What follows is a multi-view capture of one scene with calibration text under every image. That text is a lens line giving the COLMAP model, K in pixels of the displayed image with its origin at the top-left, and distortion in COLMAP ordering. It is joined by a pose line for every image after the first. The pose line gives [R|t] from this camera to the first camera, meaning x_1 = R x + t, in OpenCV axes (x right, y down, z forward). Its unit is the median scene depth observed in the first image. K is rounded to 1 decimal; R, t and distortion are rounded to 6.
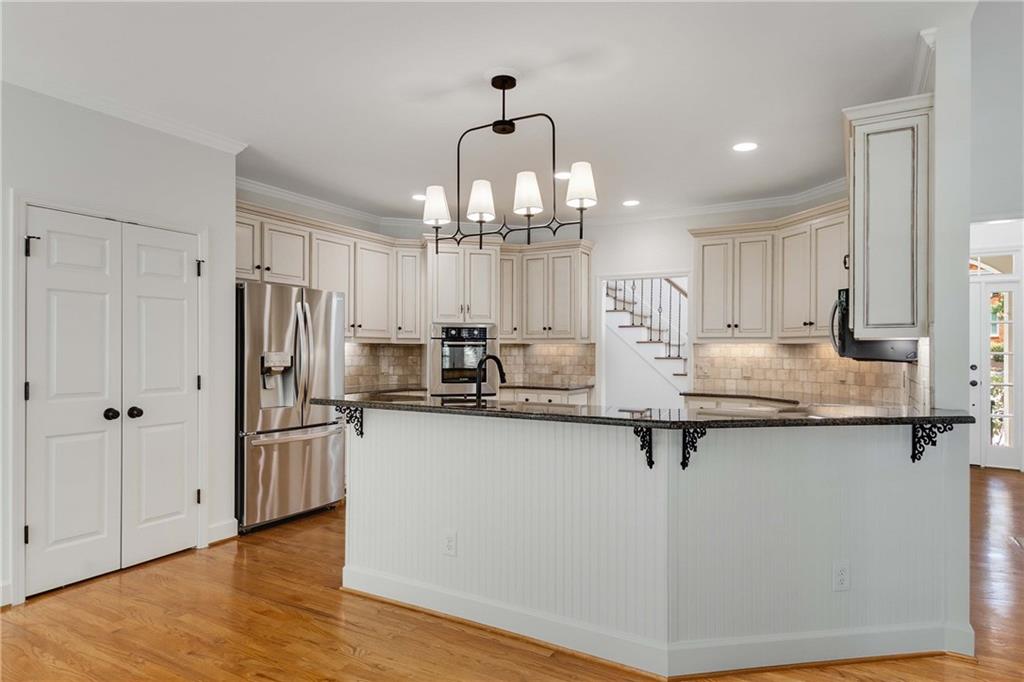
lens RADIAL K [[590.3, 0, 521.1], [0, 590.3, 349.1], [0, 0, 1]] dist [0.011633, -0.001562]
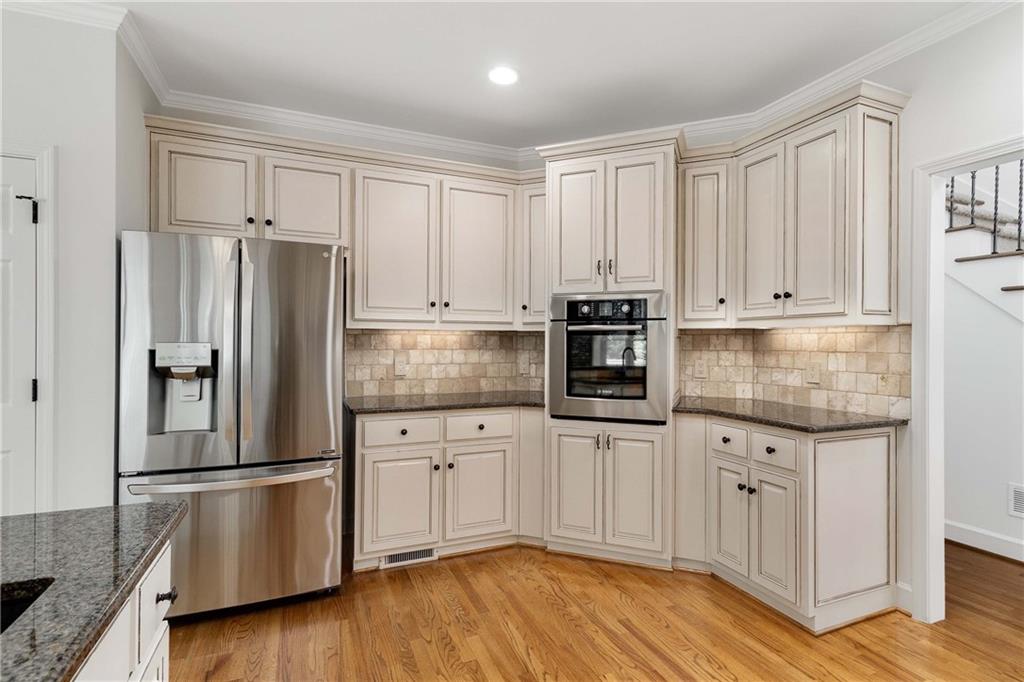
lens RADIAL K [[491.6, 0, 518.0], [0, 491.6, 342.6], [0, 0, 1]] dist [0.002665, 0.000011]
pose [[0.795626, -0.001080, -0.605787, 0.154880], [0.001280, 0.999999, -0.000102, 0.005006], [0.605786, -0.000694, 0.795627, 0.724809]]
